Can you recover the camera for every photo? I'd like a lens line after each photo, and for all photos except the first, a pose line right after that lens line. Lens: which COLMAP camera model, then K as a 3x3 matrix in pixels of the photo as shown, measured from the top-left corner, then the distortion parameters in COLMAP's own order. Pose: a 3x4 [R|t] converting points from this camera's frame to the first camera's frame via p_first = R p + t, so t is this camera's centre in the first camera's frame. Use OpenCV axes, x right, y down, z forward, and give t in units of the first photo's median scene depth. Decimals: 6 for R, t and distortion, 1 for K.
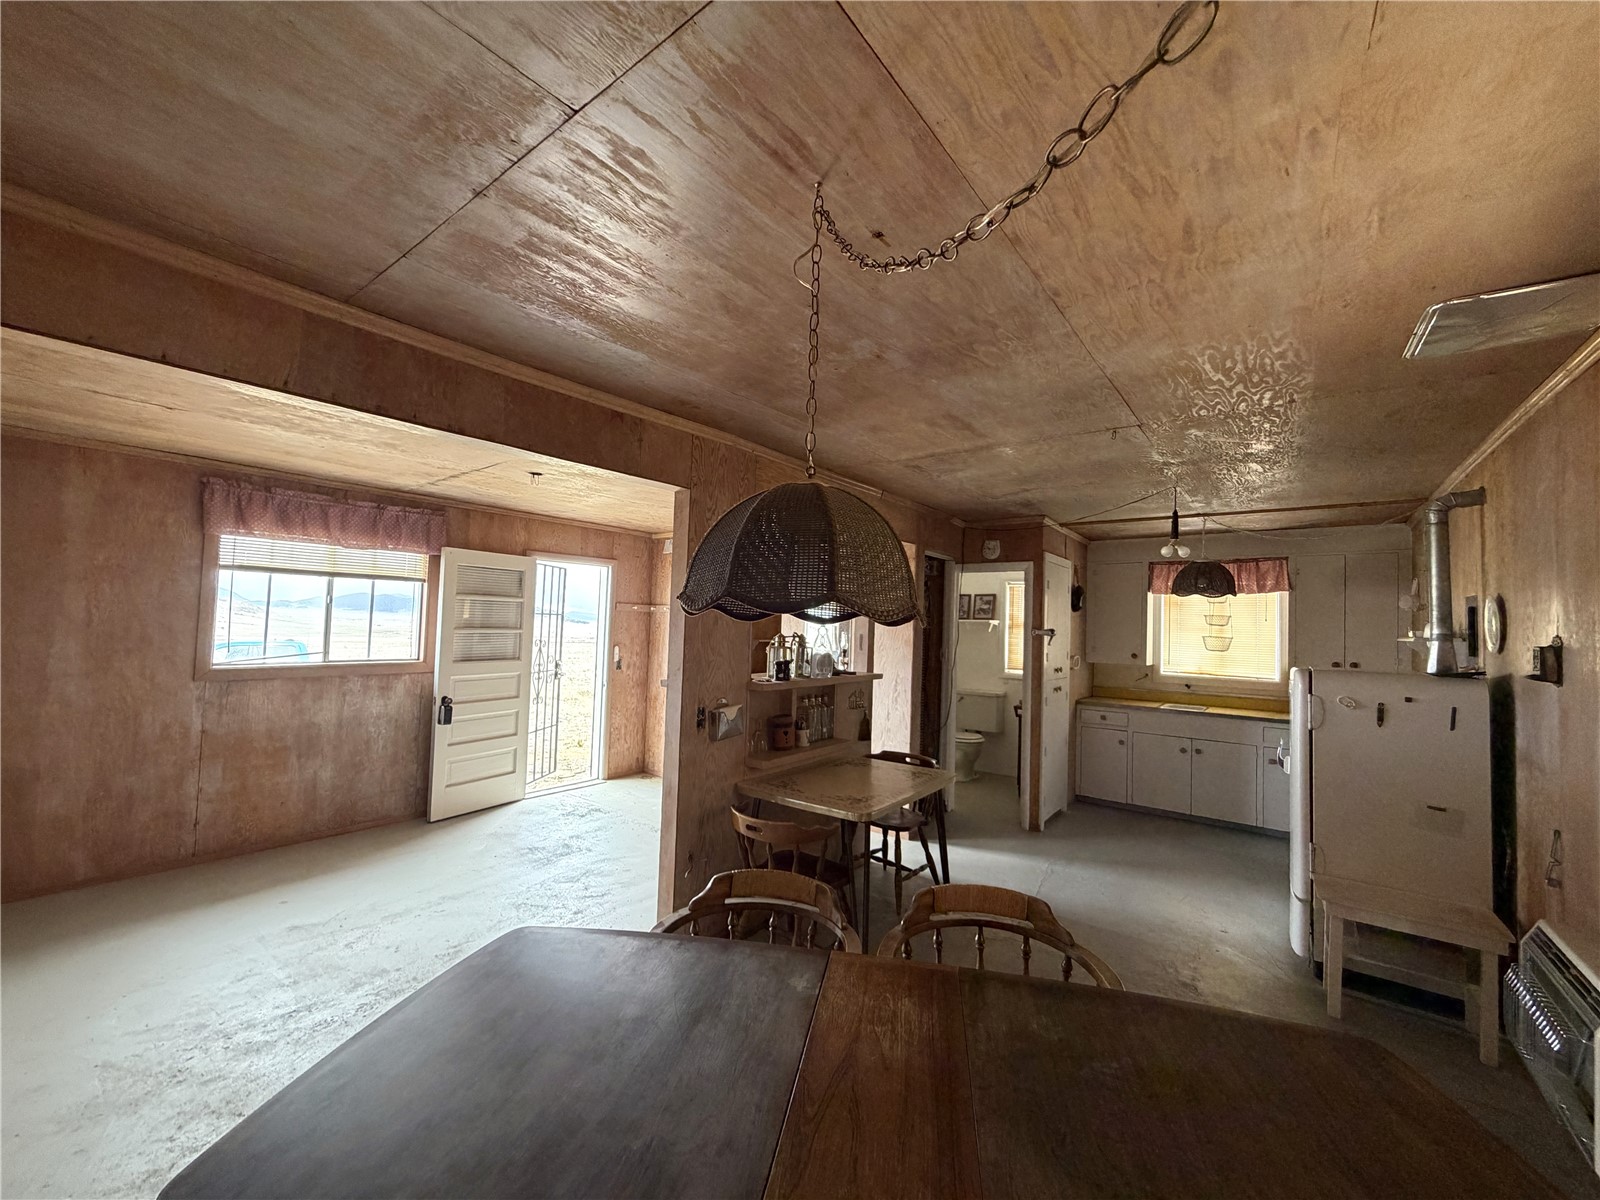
lens RADIAL K [[636.9, 0, 794.9], [0, 636.9, 599.7], [0, 0, 1]] dist [0.000470, 0.000219]
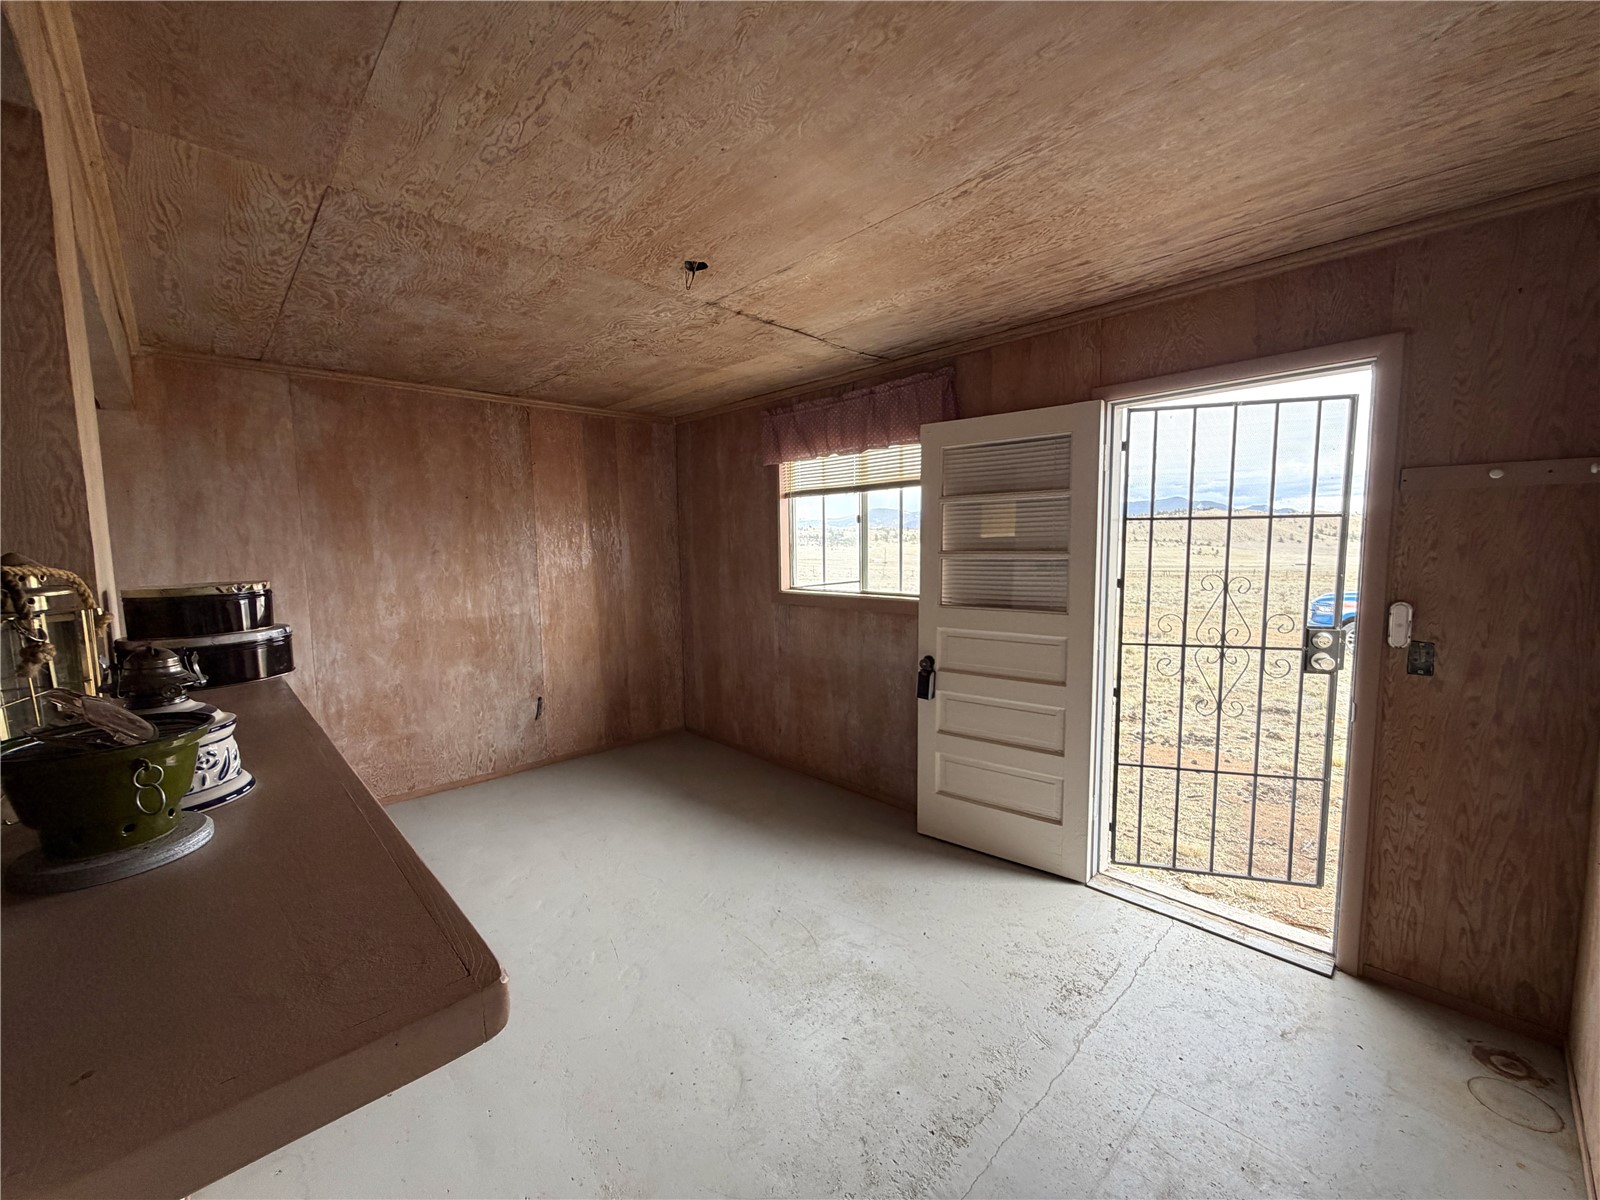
lens RADIAL K [[637.9, 0, 794.9], [0, 637.9, 598.9], [0, 0, 1]] dist [0.000108, 0.000064]
pose [[-0.151755, 0.060374, -0.986573, 0.118939], [0.046070, 0.997480, 0.053955, 0.053013], [0.987344, -0.037263, -0.154154, 0.997899]]
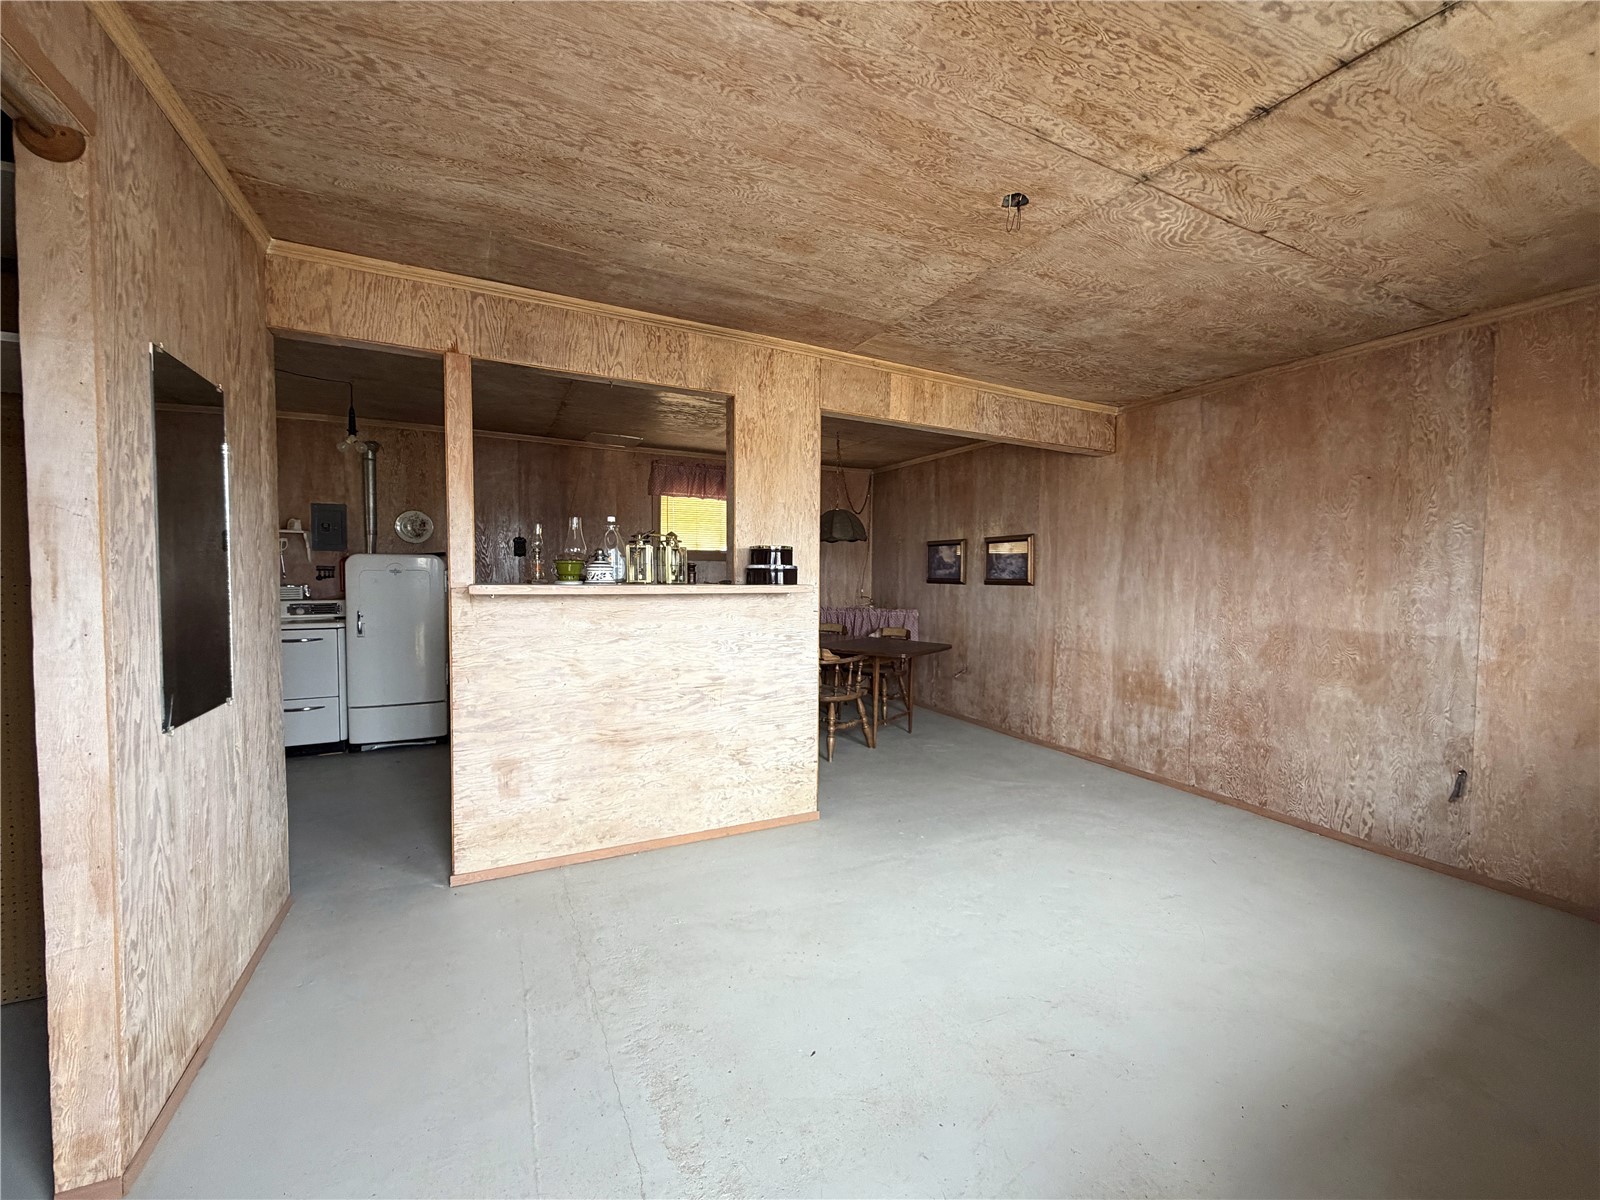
lens RADIAL K [[636.9, 0, 794.9], [0, 636.9, 599.7], [0, 0, 1]] dist [0.000470, 0.000219]
pose [[-0.898813, -0.058080, 0.434468, -0.417085], [-0.054251, 0.998302, 0.021221, 0.089300], [-0.434963, -0.004497, -0.900437, 1.299303]]
